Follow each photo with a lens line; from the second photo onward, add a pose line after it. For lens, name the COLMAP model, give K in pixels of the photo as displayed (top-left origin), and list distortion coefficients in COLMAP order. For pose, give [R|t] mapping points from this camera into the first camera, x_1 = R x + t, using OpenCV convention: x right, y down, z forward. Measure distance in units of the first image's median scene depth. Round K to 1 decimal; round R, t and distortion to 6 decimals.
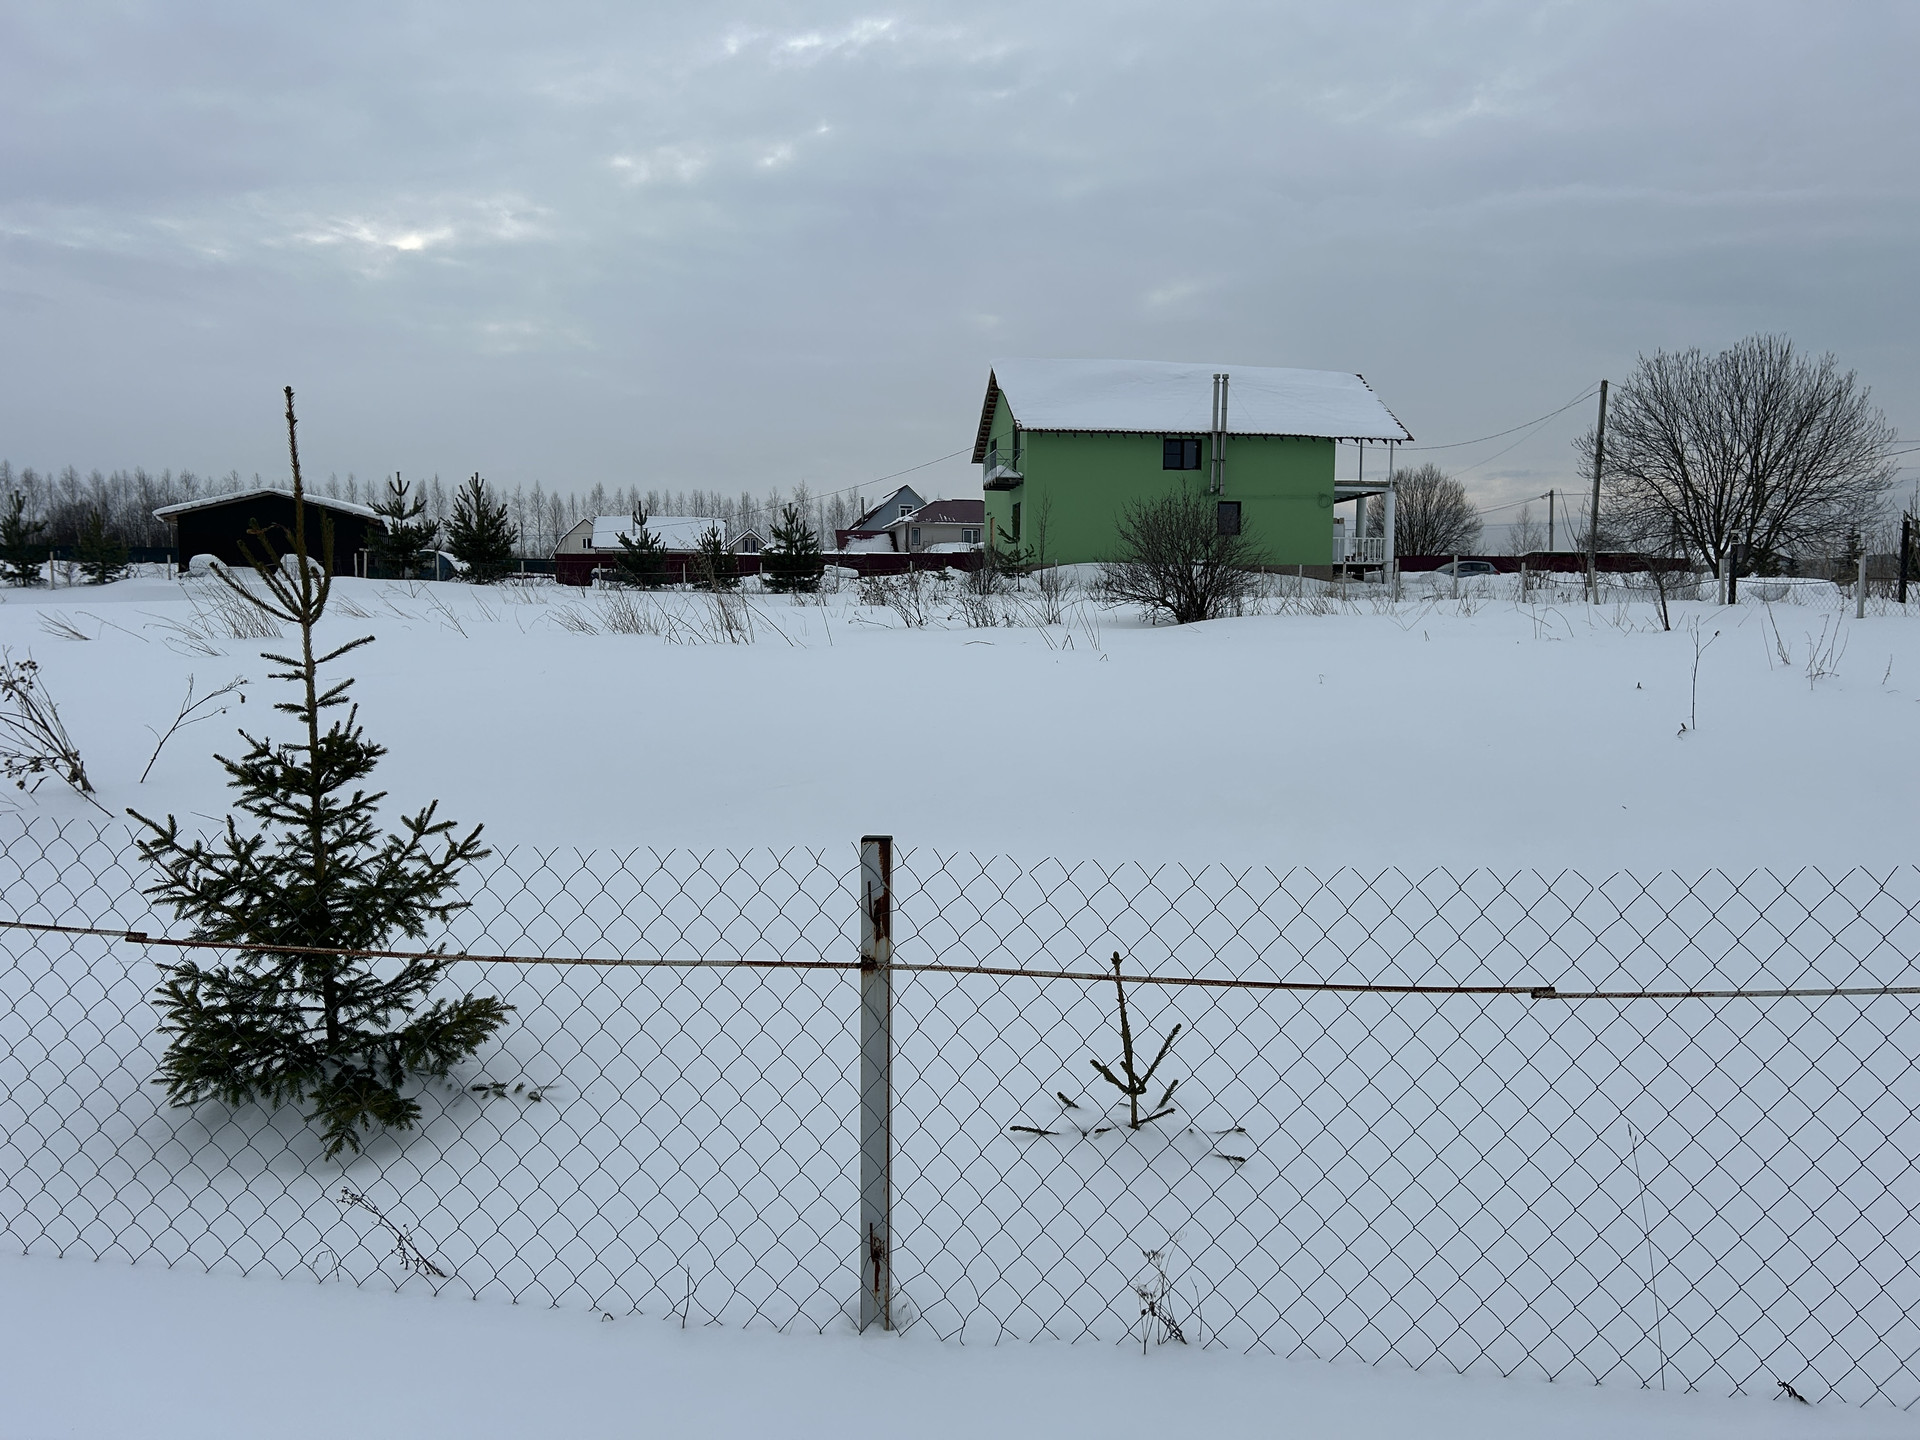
lens RADIAL K [[1447.2, 0, 980.9], [0, 1447.2, 690.5], [0, 0, 1]] dist [0.096159, -0.109451]
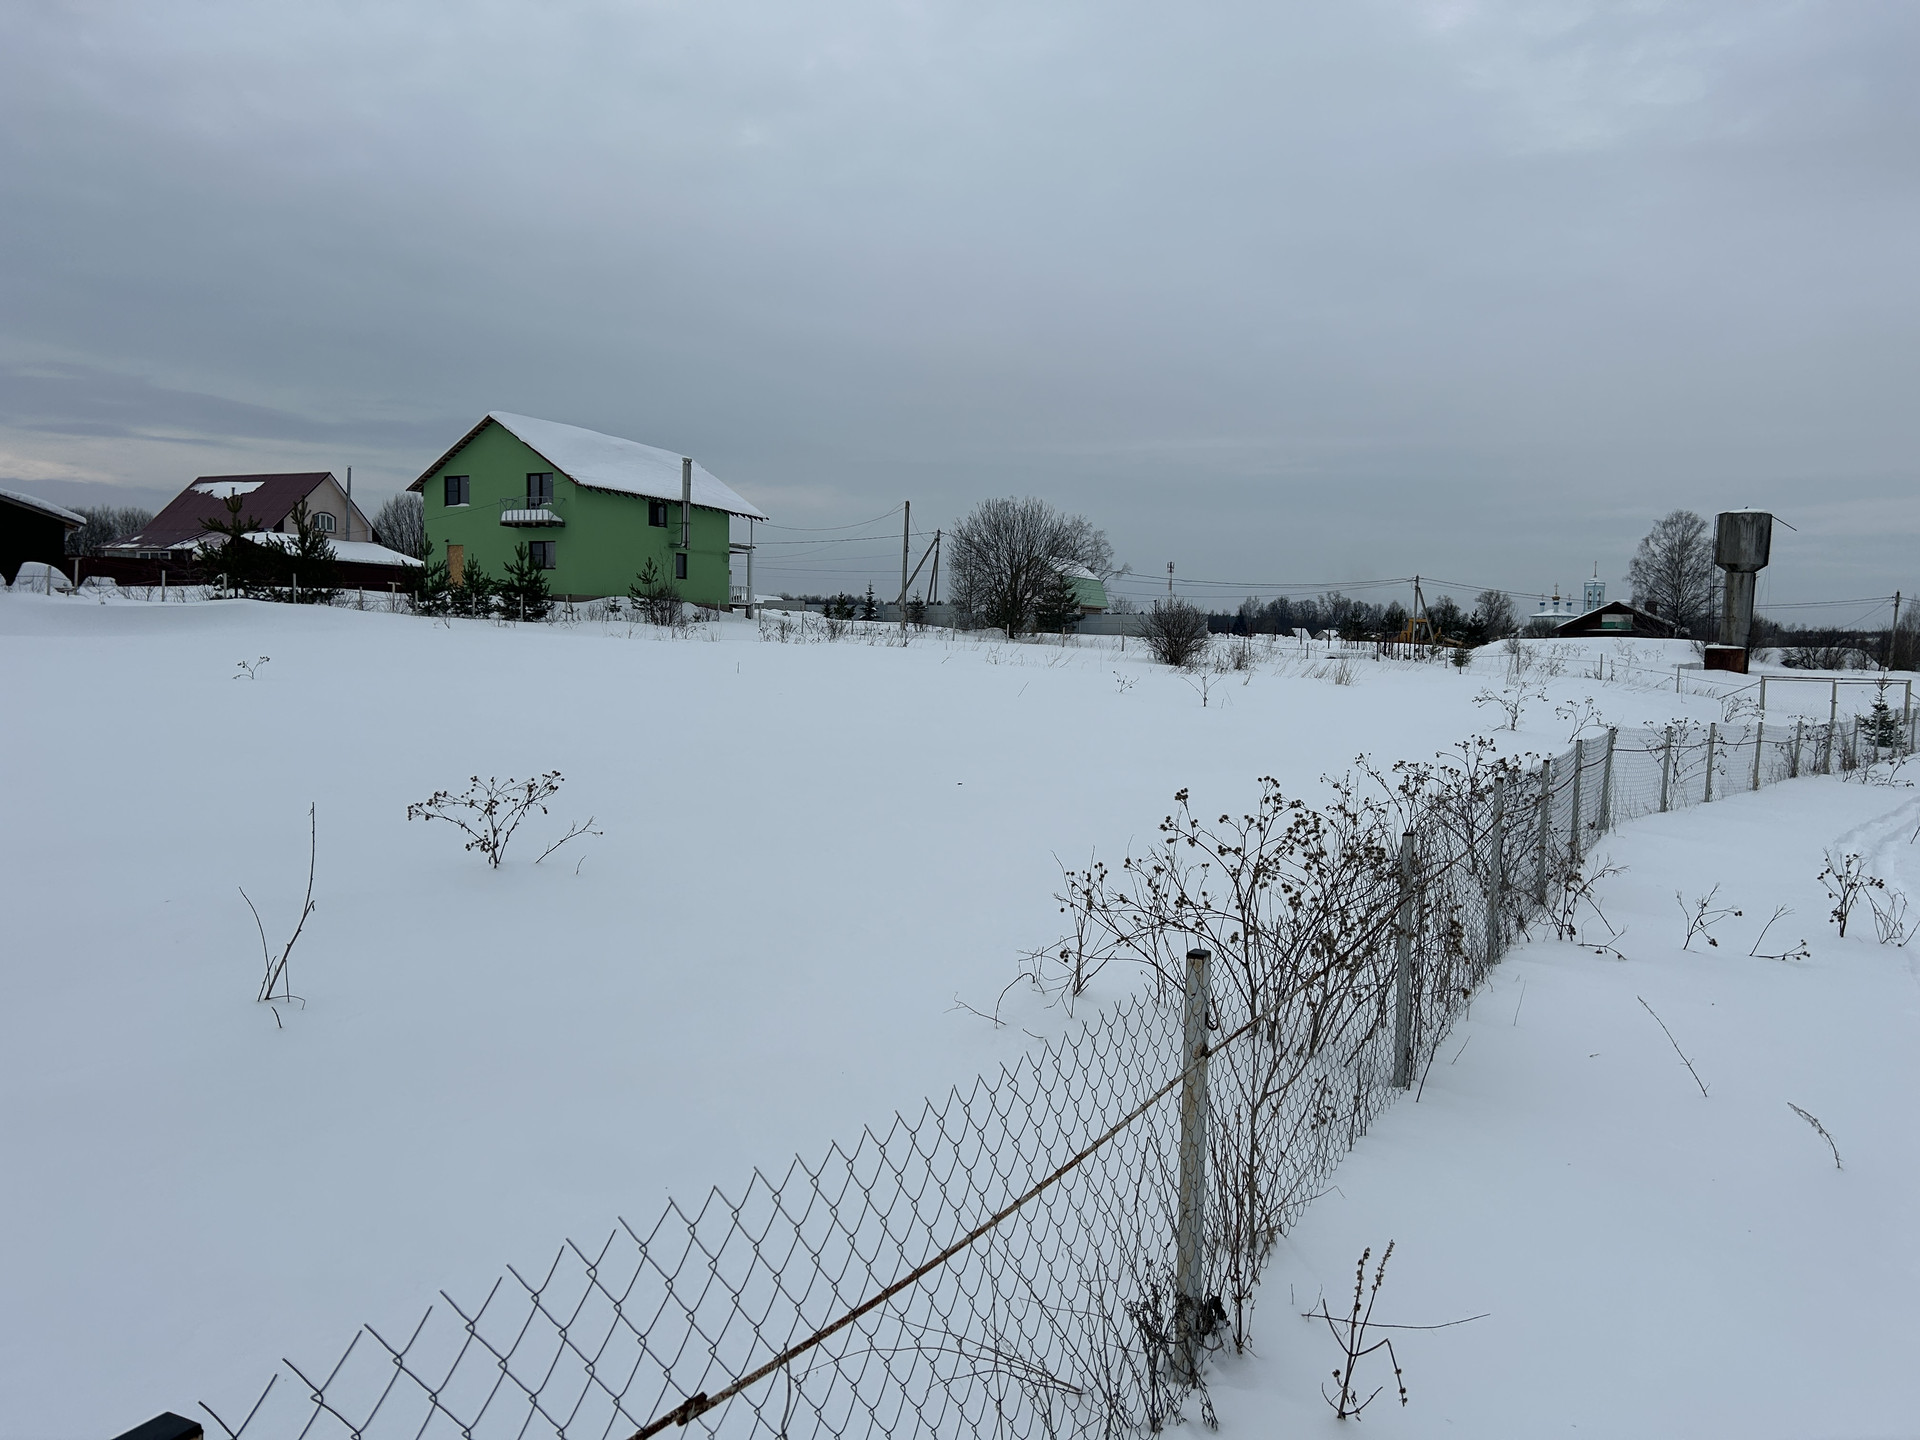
lens RADIAL K [[1447.2, 0, 974.5], [0, 1447.2, 733.2], [0, 0, 1]] dist [0.096159, -0.109451]
pose [[0.542357, -0.044538, 0.838967, -0.808020], [0.016610, 0.998967, 0.042294, -0.019034], [-0.839984, -0.009003, 0.542537, 0.060506]]
